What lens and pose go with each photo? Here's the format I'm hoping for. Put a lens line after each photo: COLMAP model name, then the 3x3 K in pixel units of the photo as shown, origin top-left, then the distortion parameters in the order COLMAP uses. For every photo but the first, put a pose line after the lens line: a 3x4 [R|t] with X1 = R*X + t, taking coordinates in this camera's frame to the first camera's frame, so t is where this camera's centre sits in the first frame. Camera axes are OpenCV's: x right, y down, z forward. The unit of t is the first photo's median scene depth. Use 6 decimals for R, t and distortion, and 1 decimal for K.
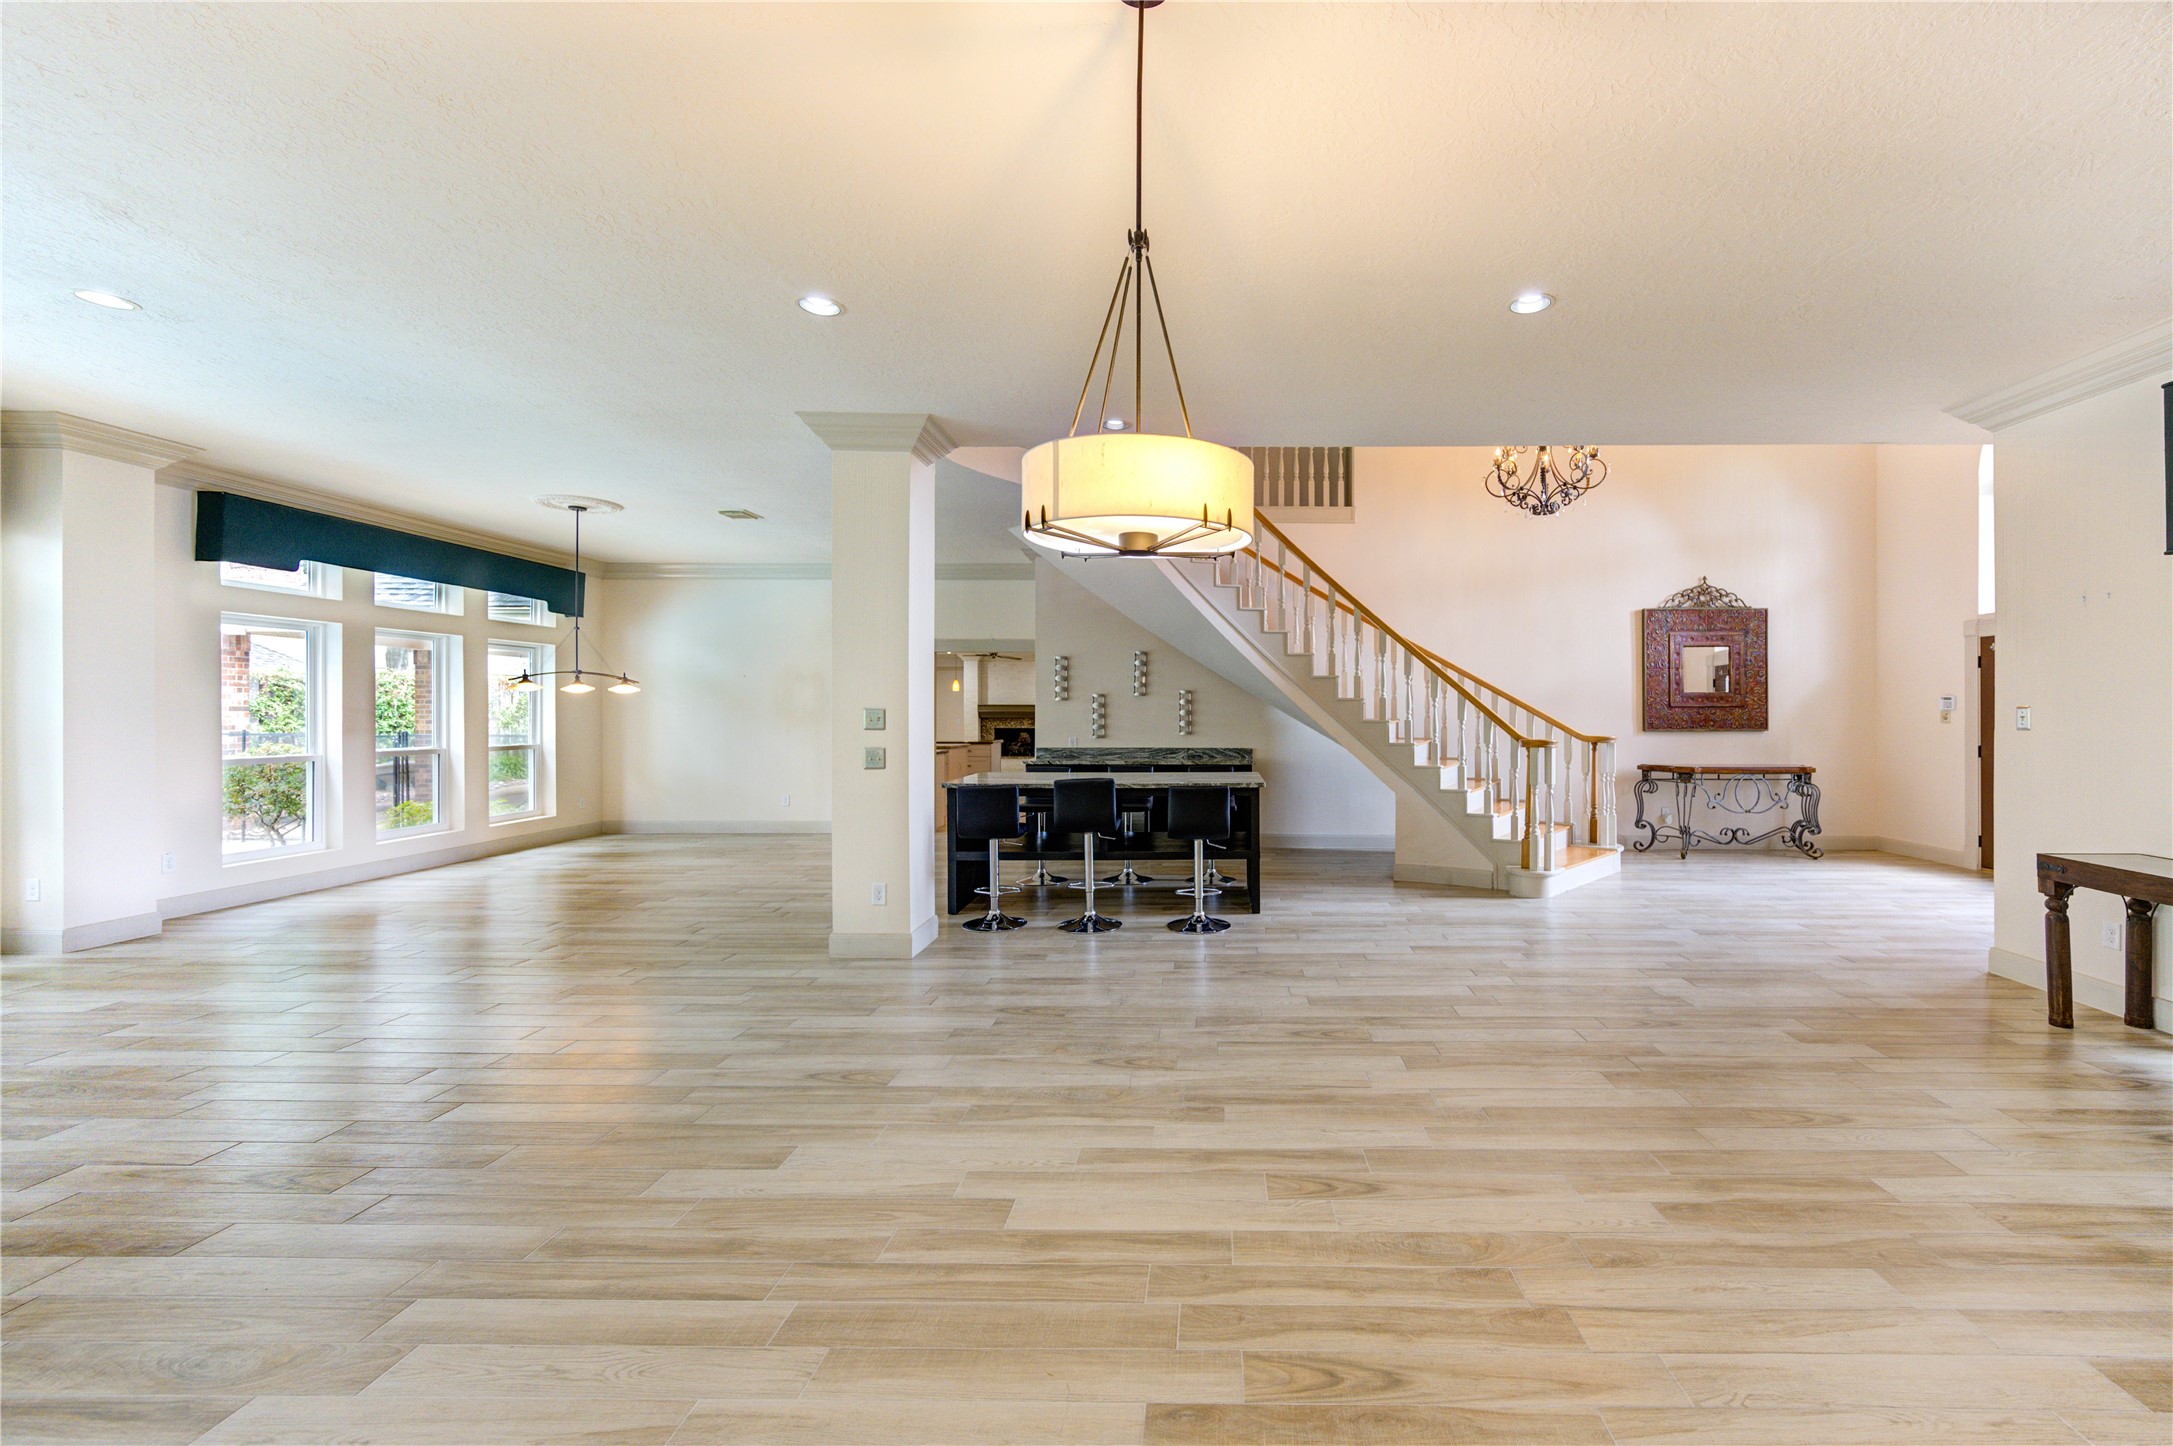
lens RADIAL K [[903.7, 0, 1093.0], [0, 903.7, 710.5], [0, 0, 1]] dist [0.000828, 0.000159]
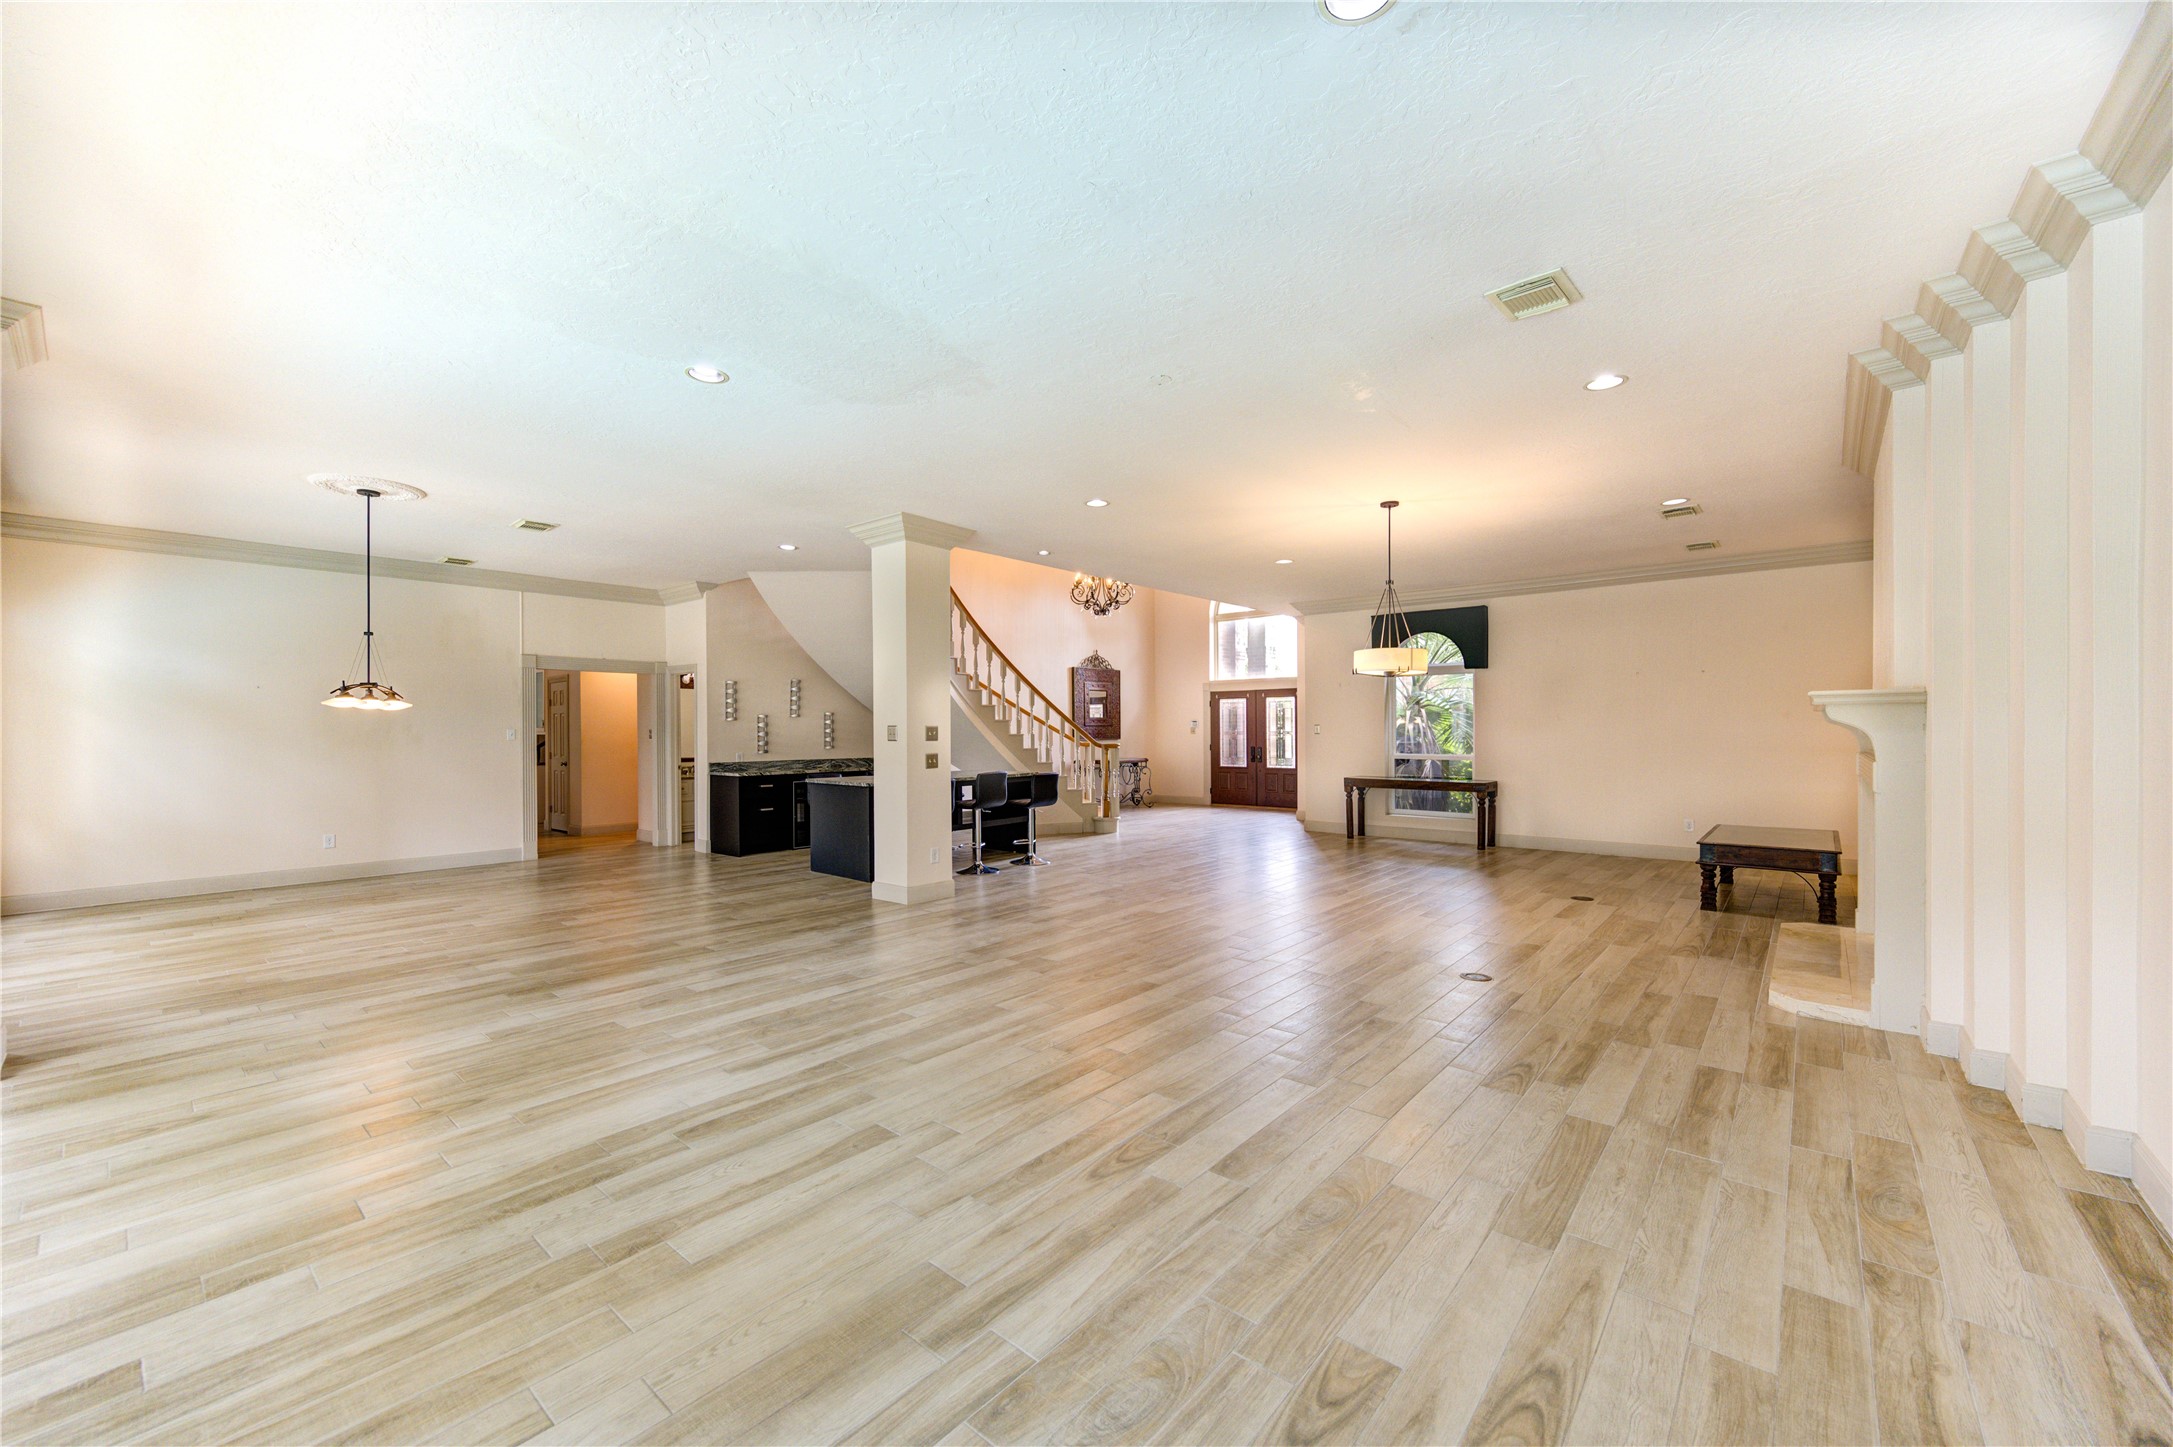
lens RADIAL K [[855.2, 0, 1086.5], [0, 855.2, 723.5], [0, 0, 1]] dist [0.002826, 0.000241]
pose [[0.641272, 0.001816, 0.767311, -0.589227], [0.005335, 0.999962, -0.006825, 0.002373], [-0.767295, 0.008471, 0.641238, -0.029184]]
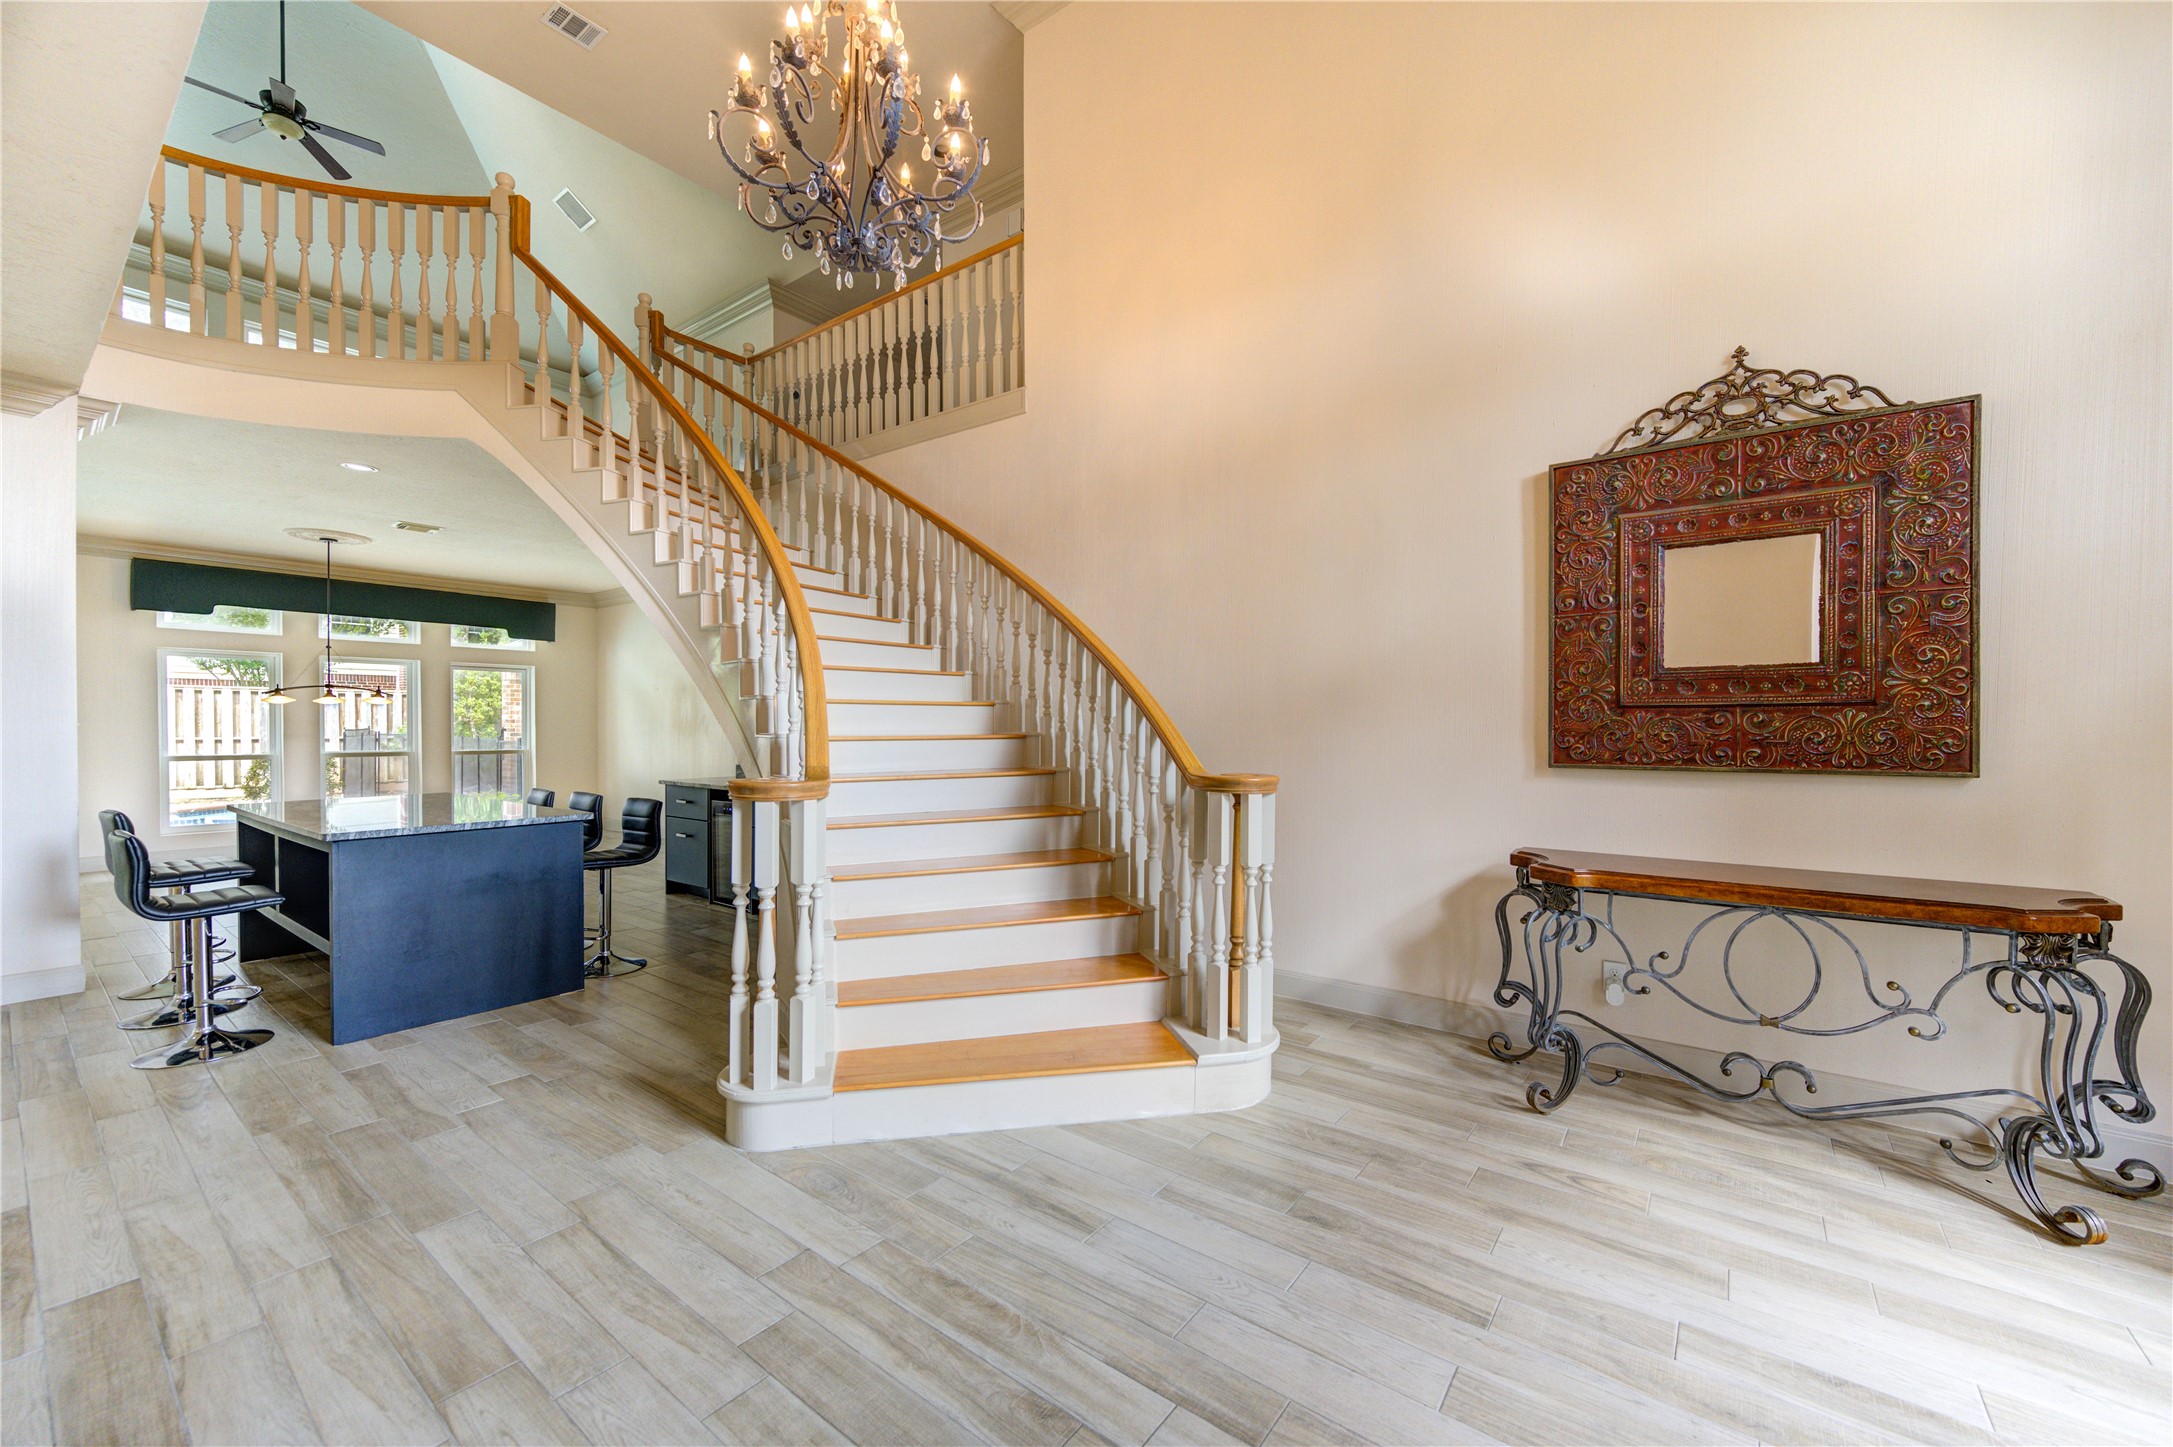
lens RADIAL K [[855.2, 0, 1086.5], [0, 855.2, 723.5], [0, 0, 1]] dist [0.002826, 0.000241]
pose [[0.802777, -0.000845, -0.596278, 0.674305], [-0.005574, 0.999945, -0.008921, 0.007694], [0.596253, 0.010485, 0.802728, 0.569519]]
